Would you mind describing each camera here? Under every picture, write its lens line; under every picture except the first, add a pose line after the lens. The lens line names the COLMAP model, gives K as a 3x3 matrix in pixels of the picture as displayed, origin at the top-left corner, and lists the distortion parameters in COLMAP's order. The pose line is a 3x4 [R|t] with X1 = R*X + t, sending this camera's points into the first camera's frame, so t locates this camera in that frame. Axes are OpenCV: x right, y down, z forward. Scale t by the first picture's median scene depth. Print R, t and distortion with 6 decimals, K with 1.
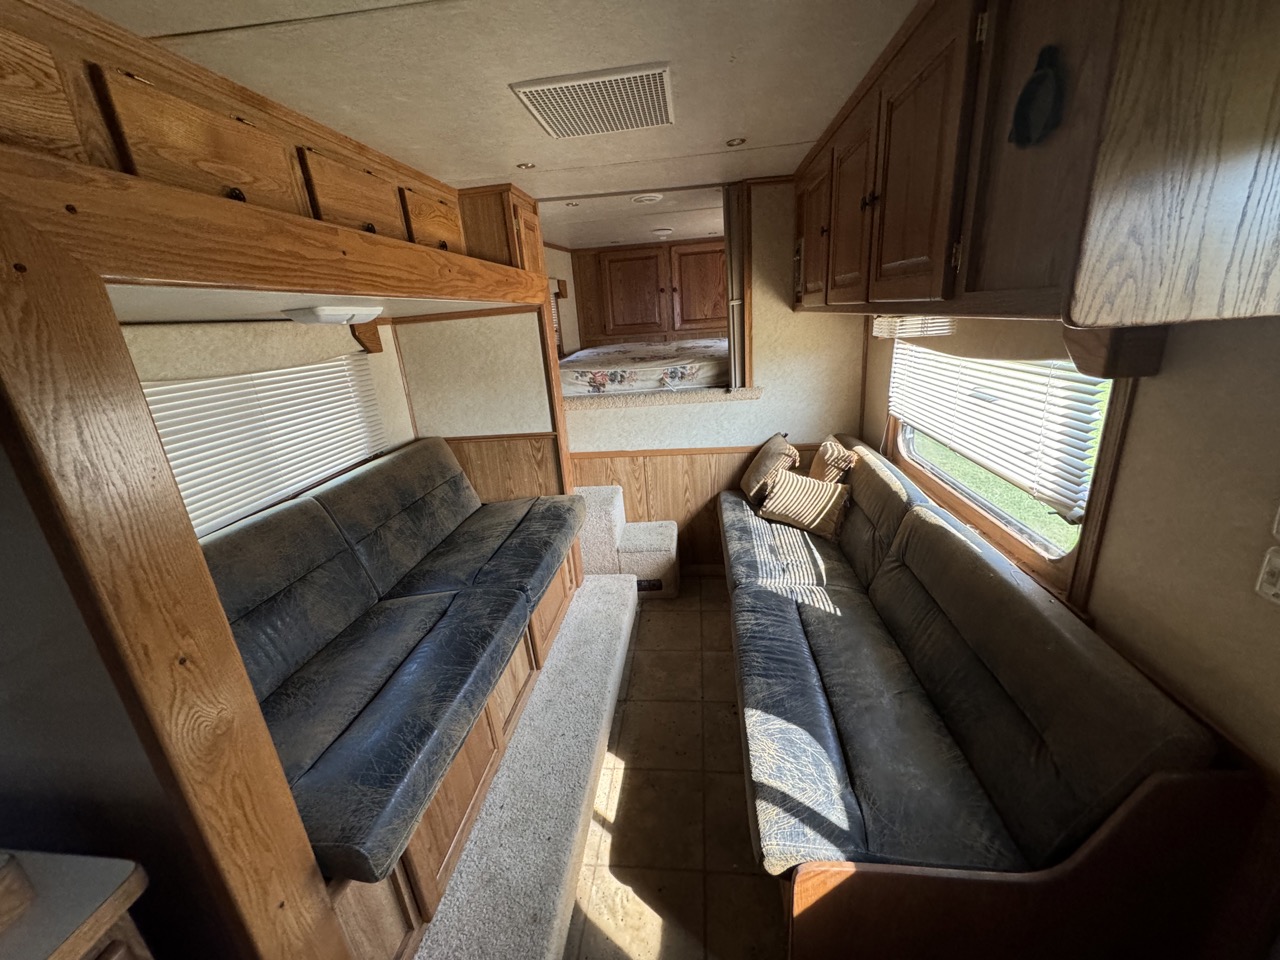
lens RADIAL K [[511.4, 0, 638.8], [0, 511.4, 479.7], [0, 0, 1]] dist [-0.003892, 0.000169]
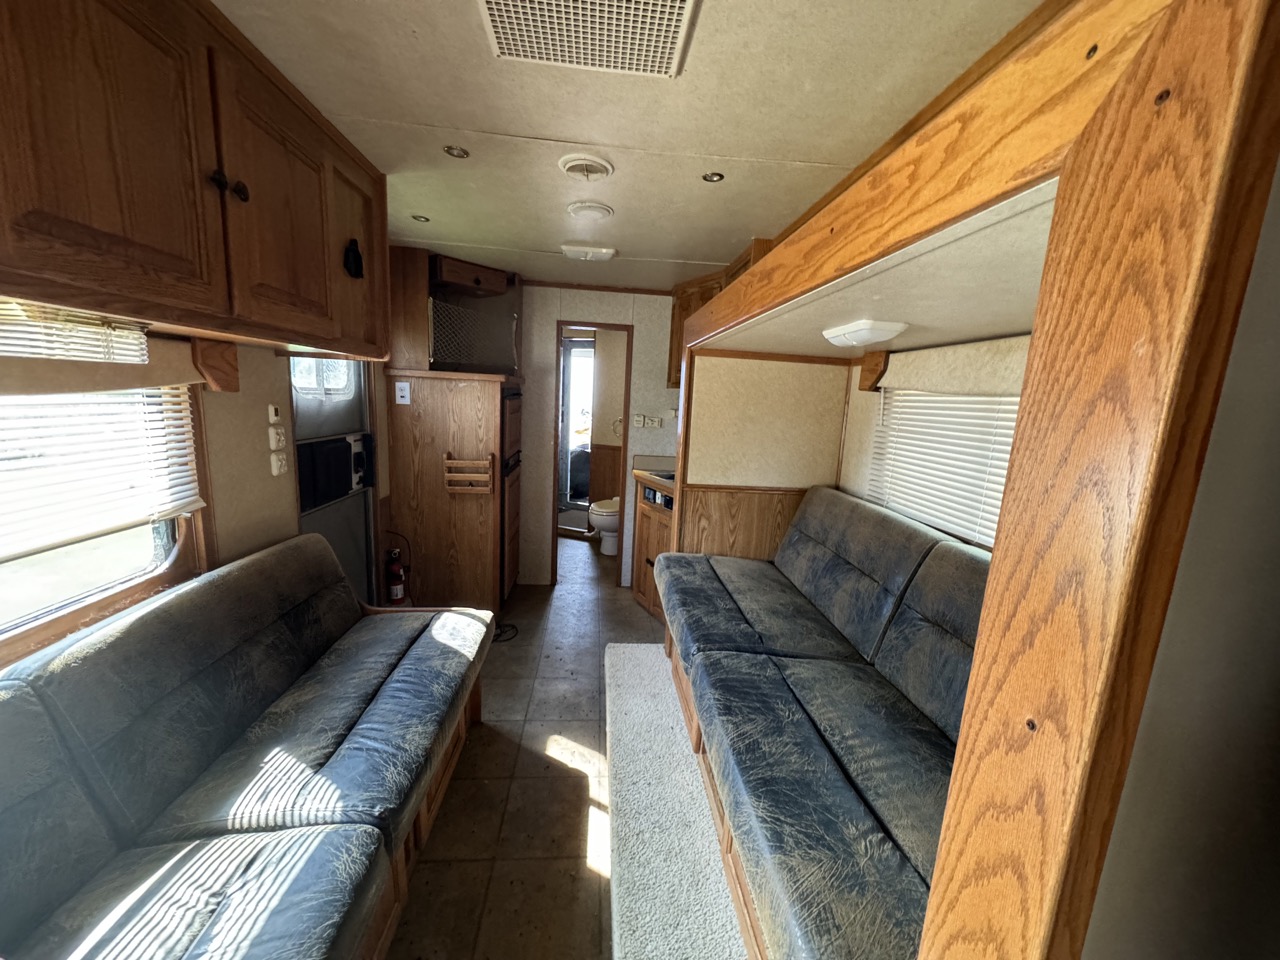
lens RADIAL K [[511.4, 0, 636.9], [0, 511.4, 486.7], [0, 0, 1]] dist [-0.003892, 0.000169]
pose [[-0.983310, 0.050171, -0.174882, 0.006922], [-0.038842, 0.881177, 0.471189, -0.403436], [0.177742, 0.470117, -0.864522, 1.505159]]
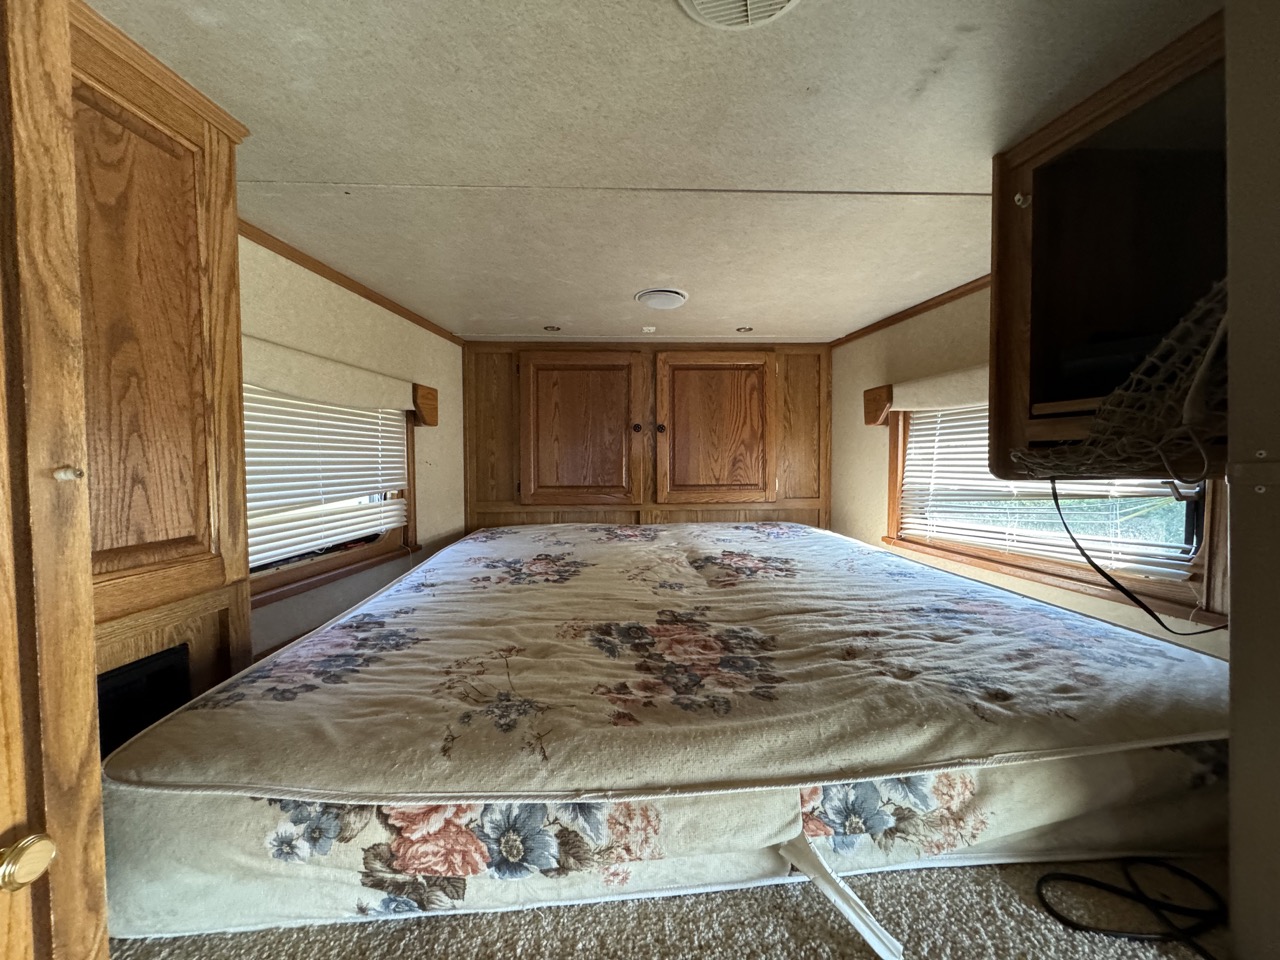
lens RADIAL K [[511.4, 0, 645.4], [0, 511.4, 476.4], [0, 0, 1]] dist [-0.003892, 0.000169]
pose [[0.984473, 0.062649, 0.163974, -0.042455], [-0.013874, 0.958989, -0.283103, -0.268993], [-0.174986, 0.276433, 0.944968, 0.795656]]
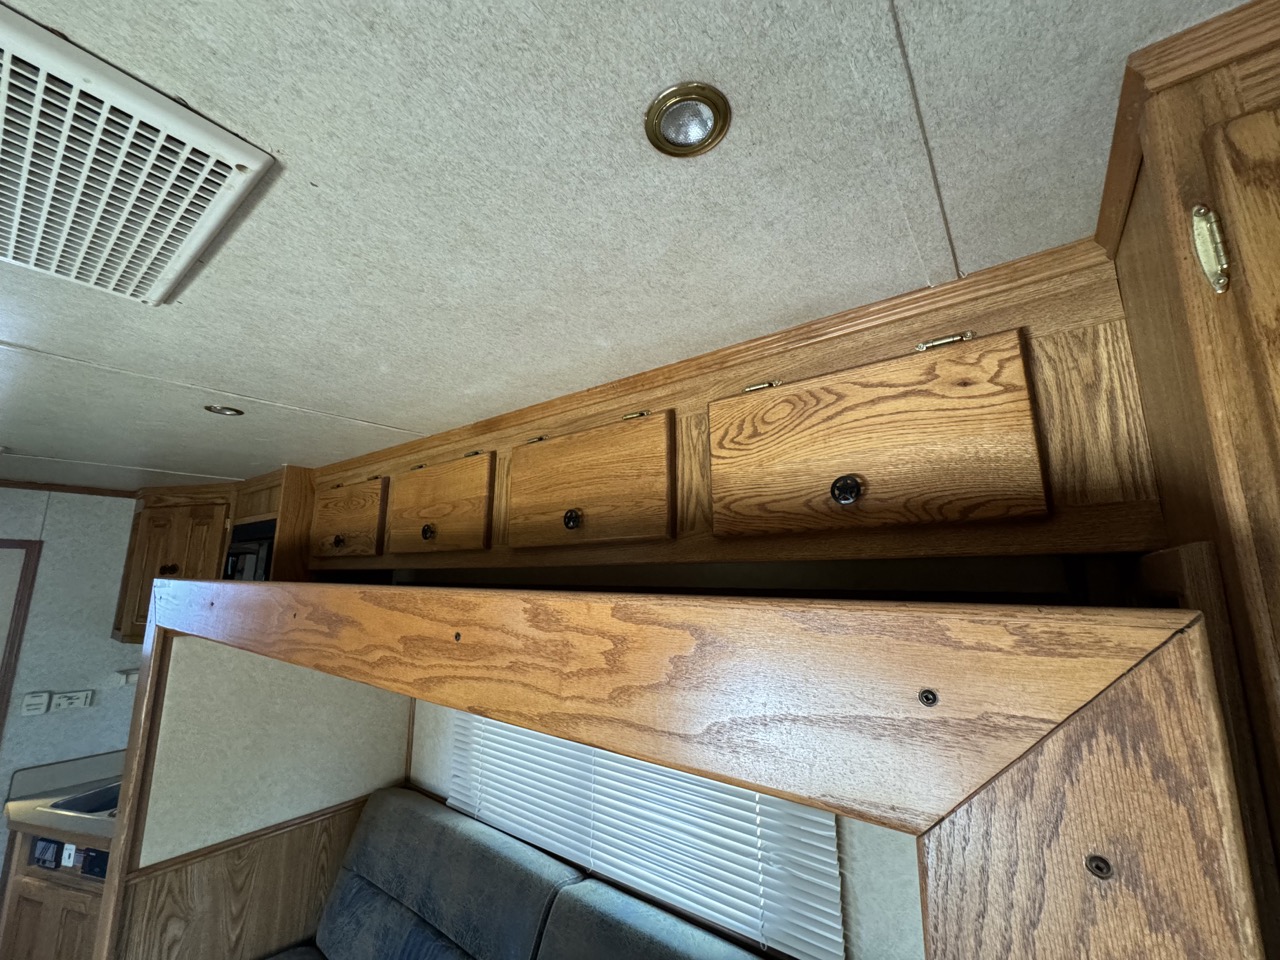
lens RADIAL K [[511.4, 0, 640.8], [0, 511.4, 480.4], [0, 0, 1]] dist [-0.003892, 0.000169]
pose [[-0.515606, -0.086412, -0.852457, -0.050216], [-0.231129, 0.972048, 0.041262, -0.527530], [0.825063, 0.218303, -0.521166, 1.249079]]
